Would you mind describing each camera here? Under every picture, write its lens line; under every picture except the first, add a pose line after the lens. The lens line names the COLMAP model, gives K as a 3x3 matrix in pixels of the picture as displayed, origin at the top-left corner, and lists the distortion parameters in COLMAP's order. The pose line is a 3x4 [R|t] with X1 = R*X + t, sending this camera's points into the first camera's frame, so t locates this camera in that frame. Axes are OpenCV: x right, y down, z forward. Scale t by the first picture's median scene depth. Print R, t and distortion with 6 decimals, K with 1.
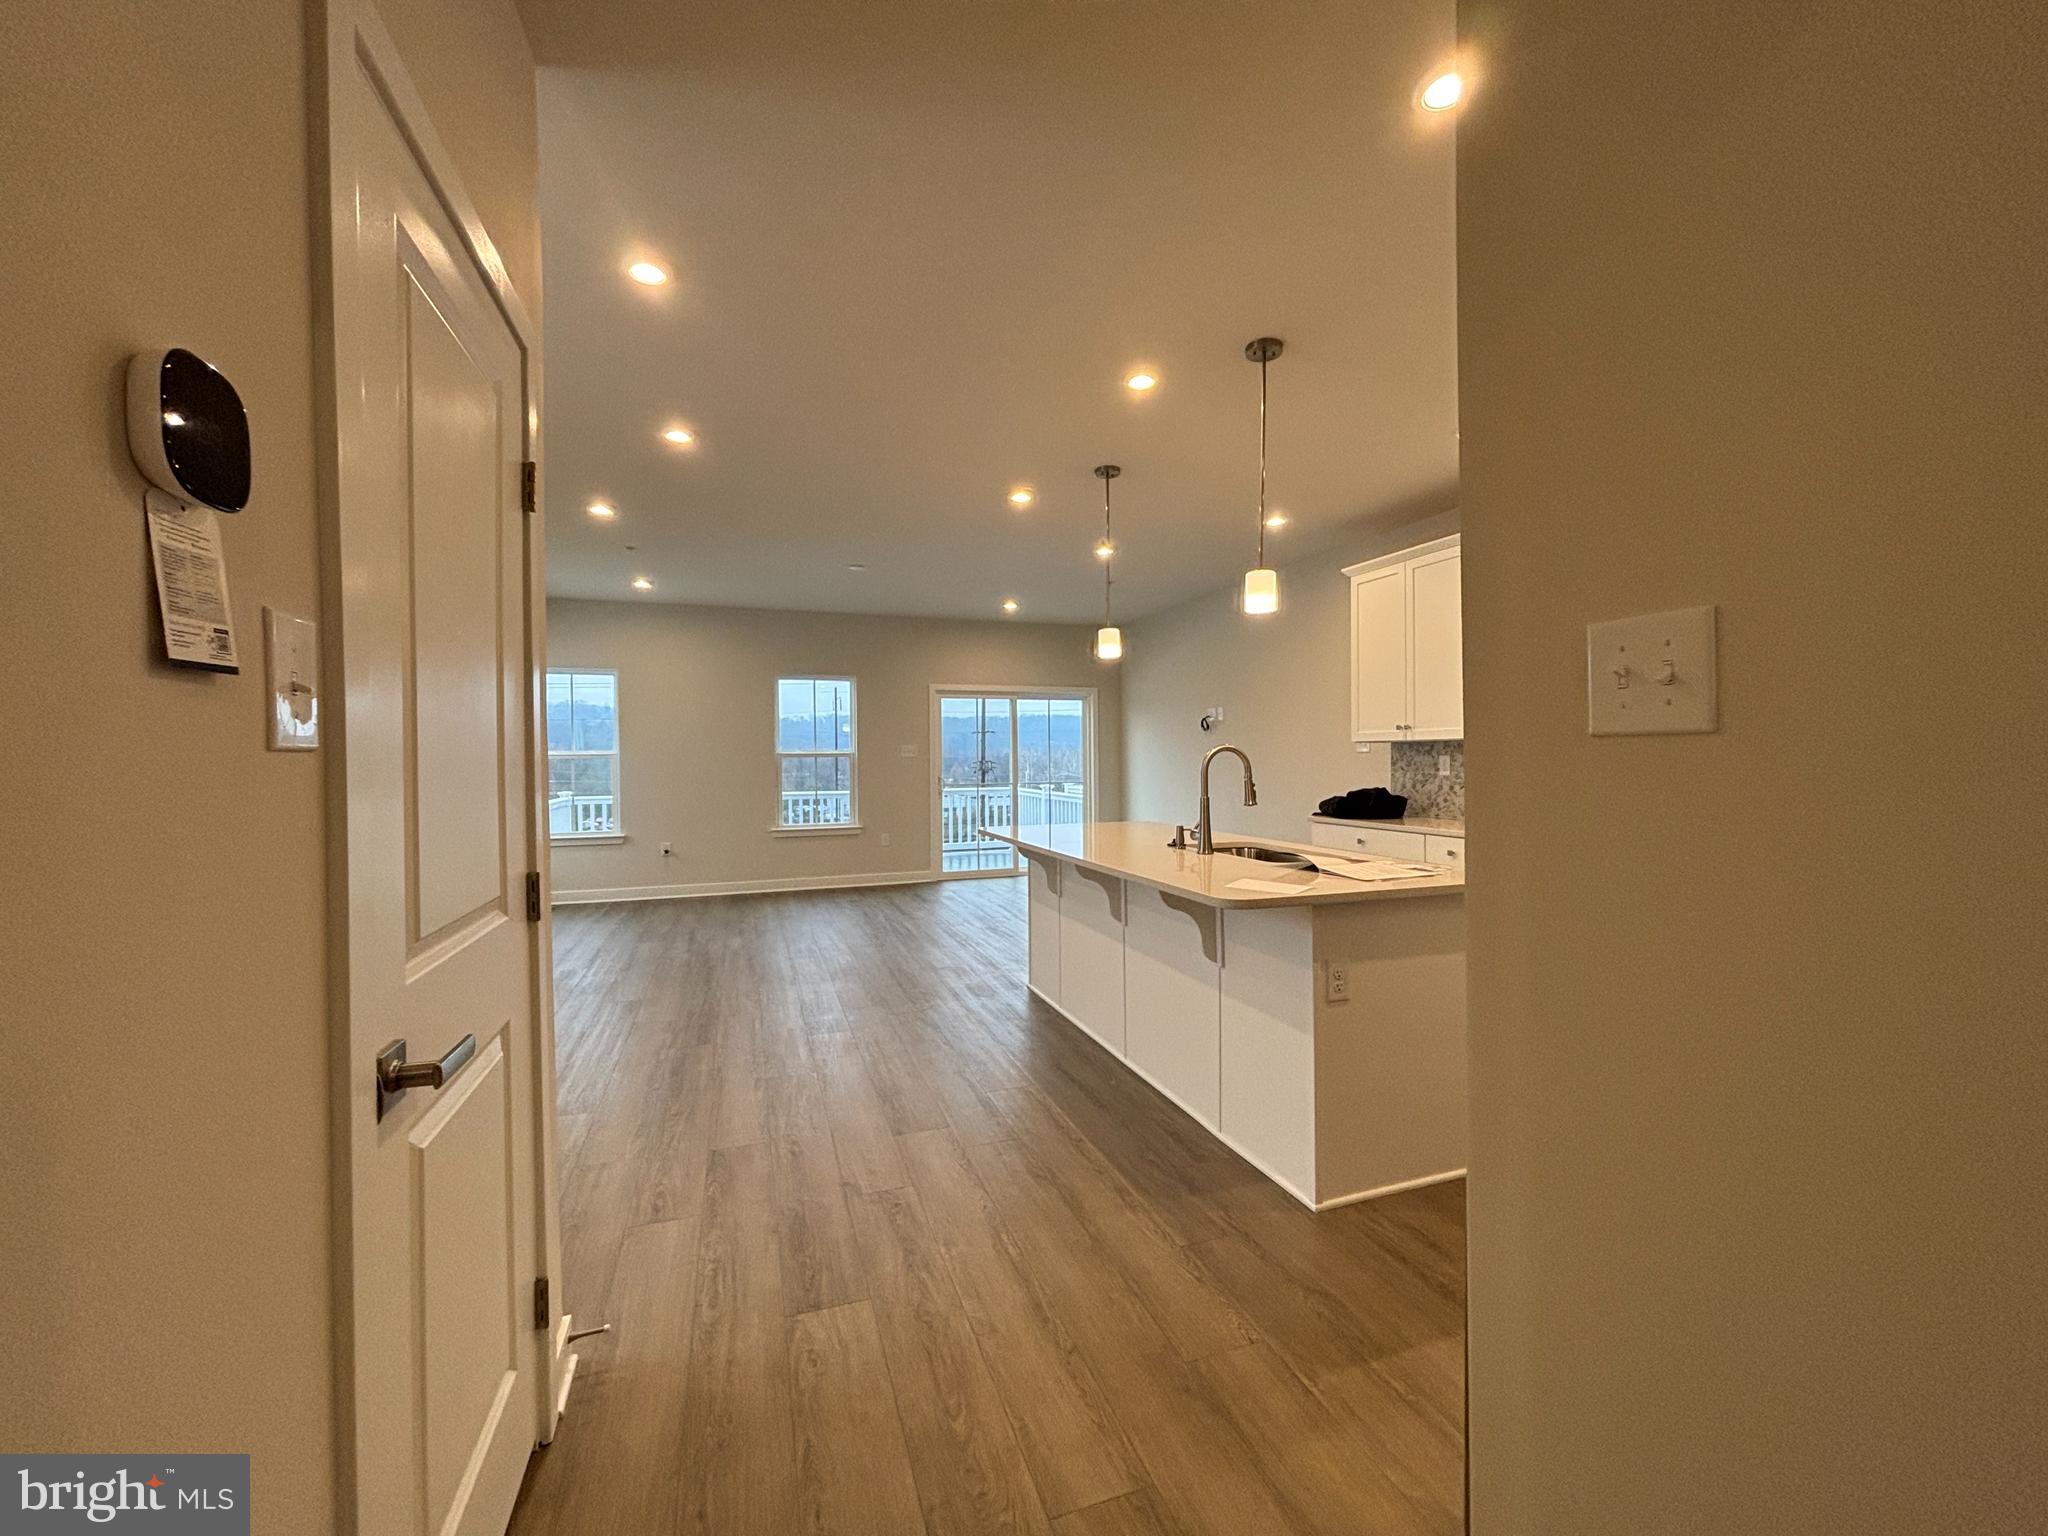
lens RADIAL K [[820.7, 0, 1031.1], [0, 820.7, 774.0], [0, 0, 1]] dist [-0.003262, -0.001929]
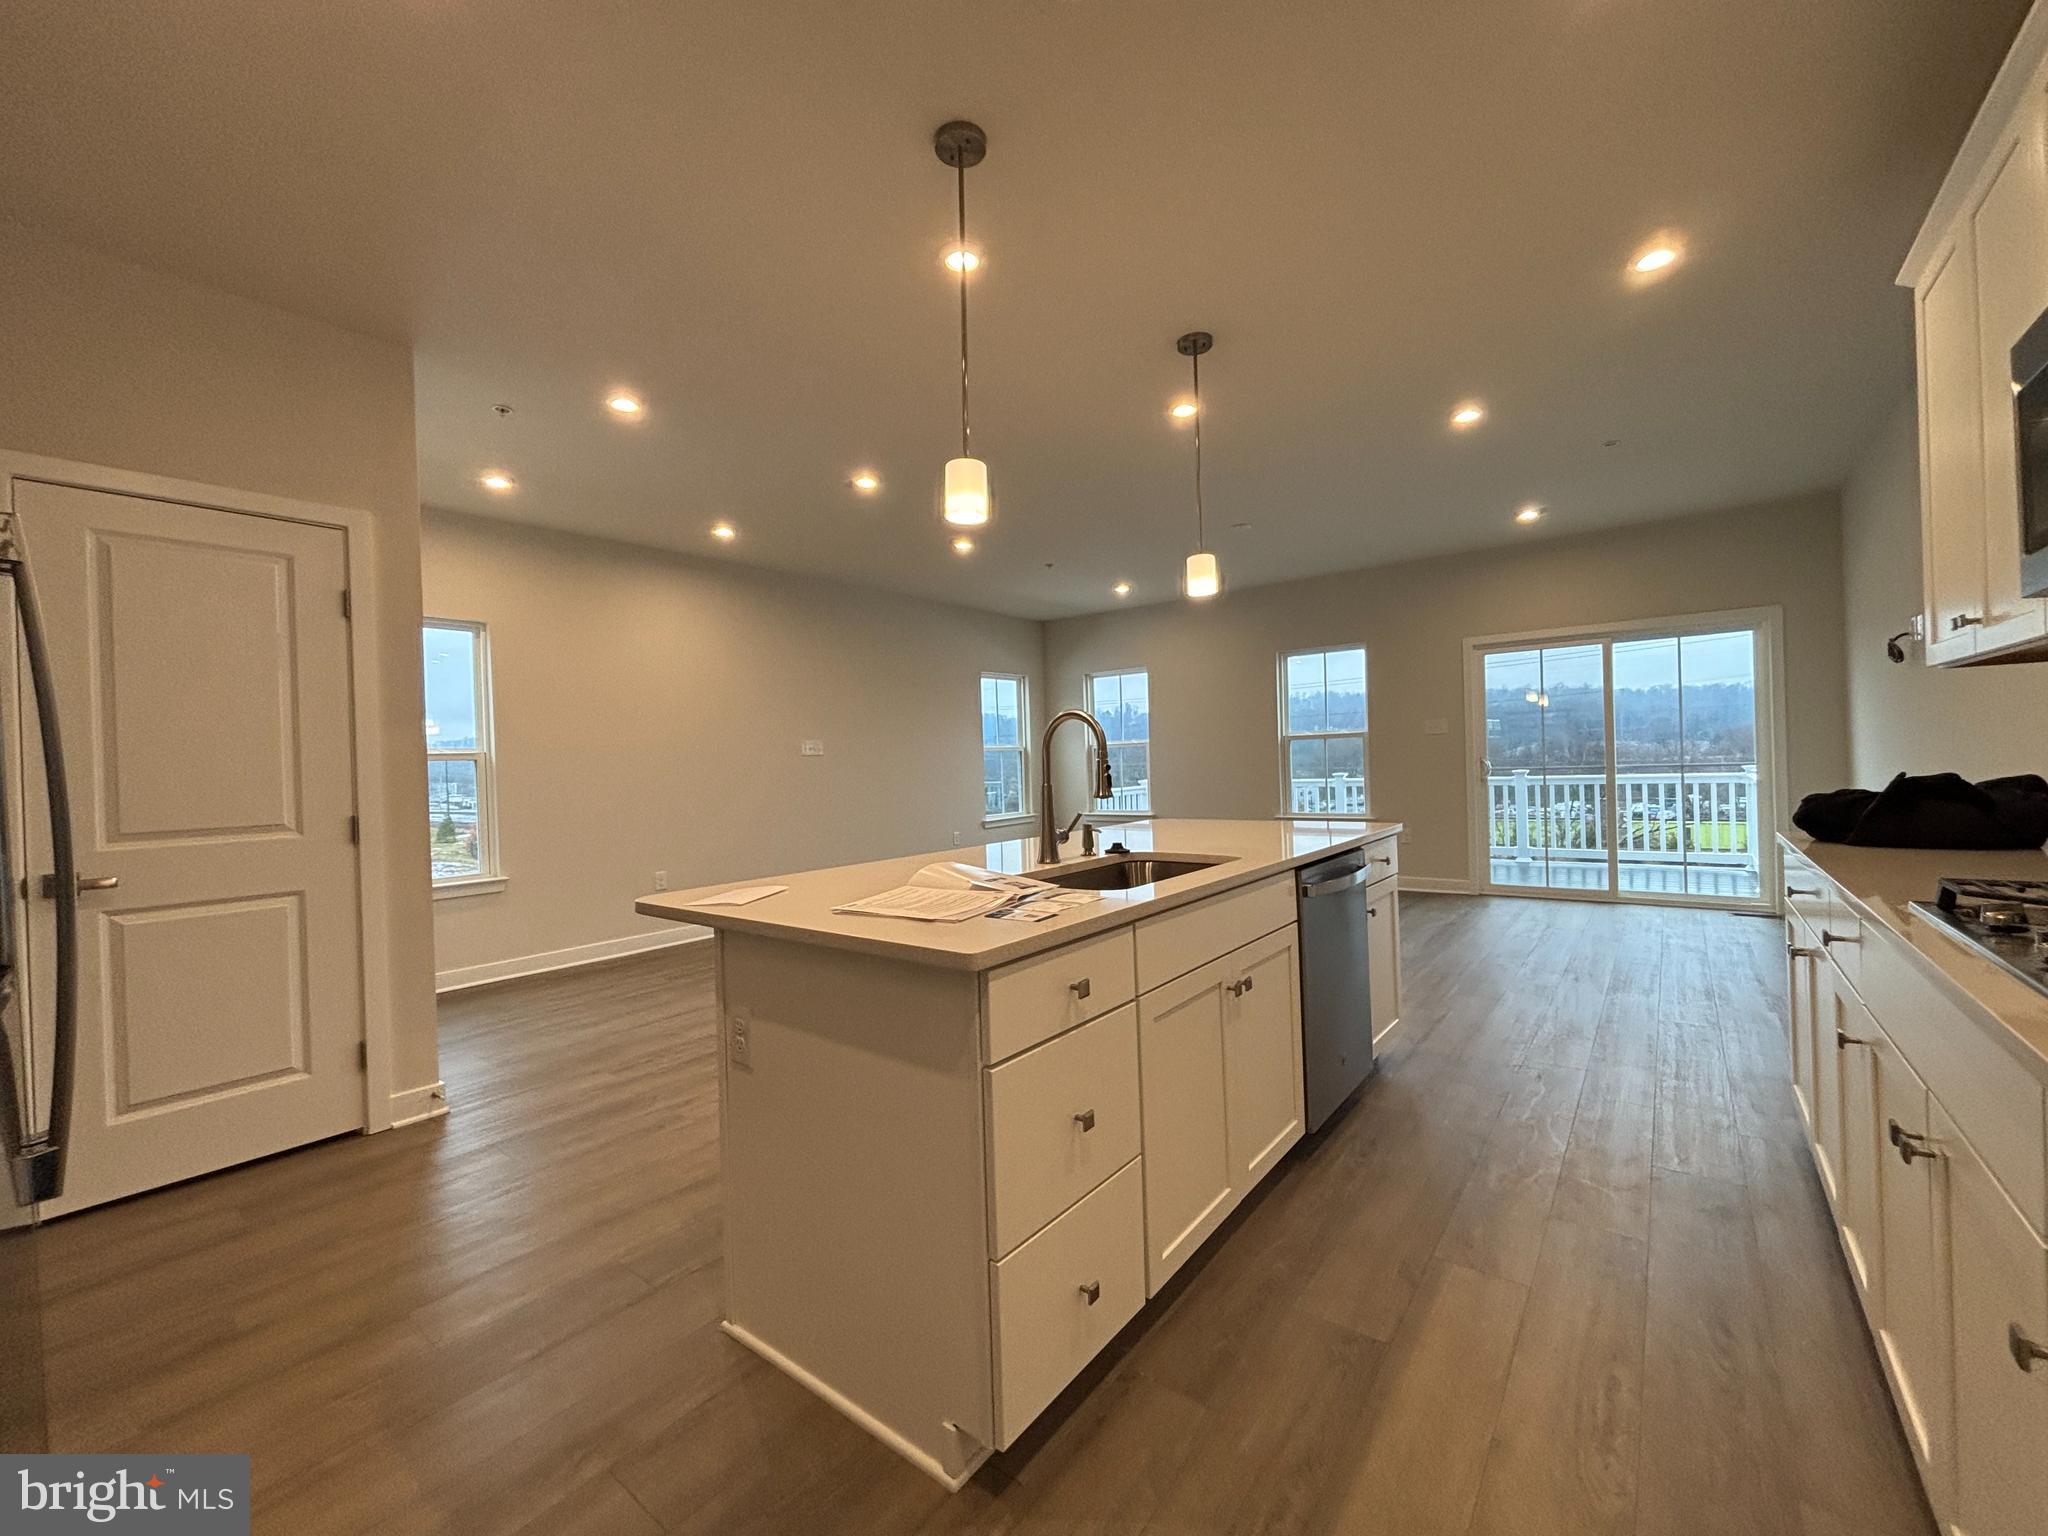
lens RADIAL K [[820.7, 0, 1020.1], [0, 820.7, 768.3], [0, 0, 1]] dist [-0.003262, -0.001929]
pose [[0.535895, -0.003010, -0.844279, 0.517897], [0.011566, 0.999926, 0.003776, 0.007482], [0.844206, -0.011788, 0.535890, 0.382058]]
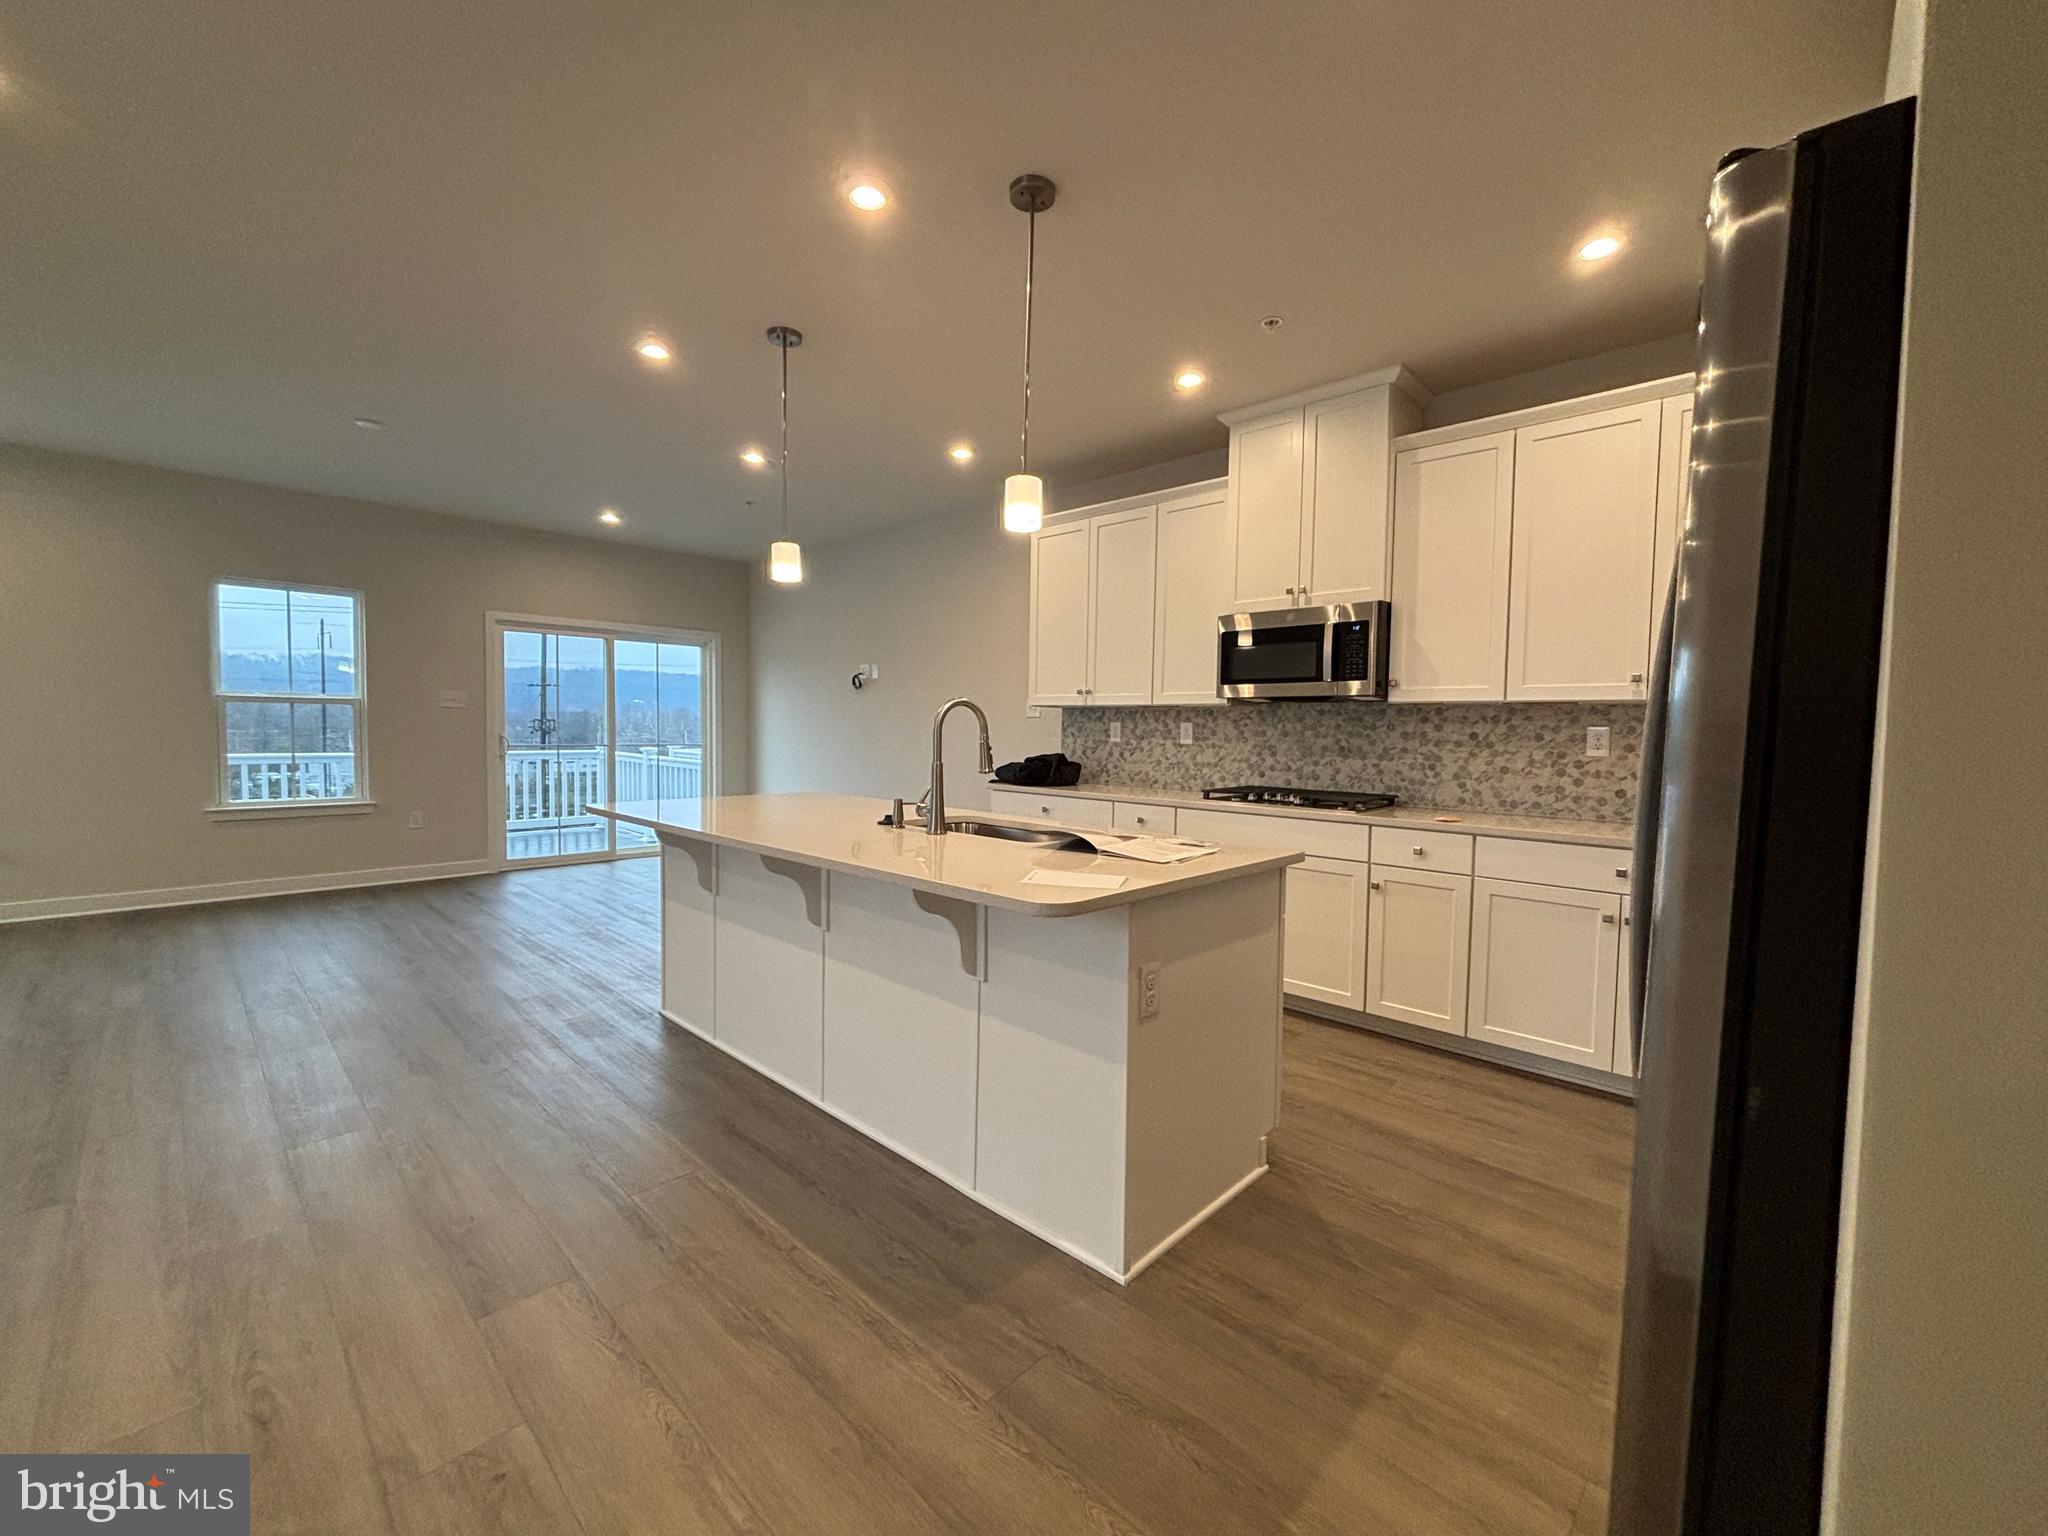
lens RADIAL K [[820.7, 0, 1029.8], [0, 820.7, 769.3], [0, 0, 1]] dist [-0.003262, -0.001929]
pose [[0.886984, 0.000430, 0.461801, -0.046893], [-0.016652, 0.999379, 0.031054, 0.005793], [-0.461501, -0.035234, 0.886440, 0.165189]]
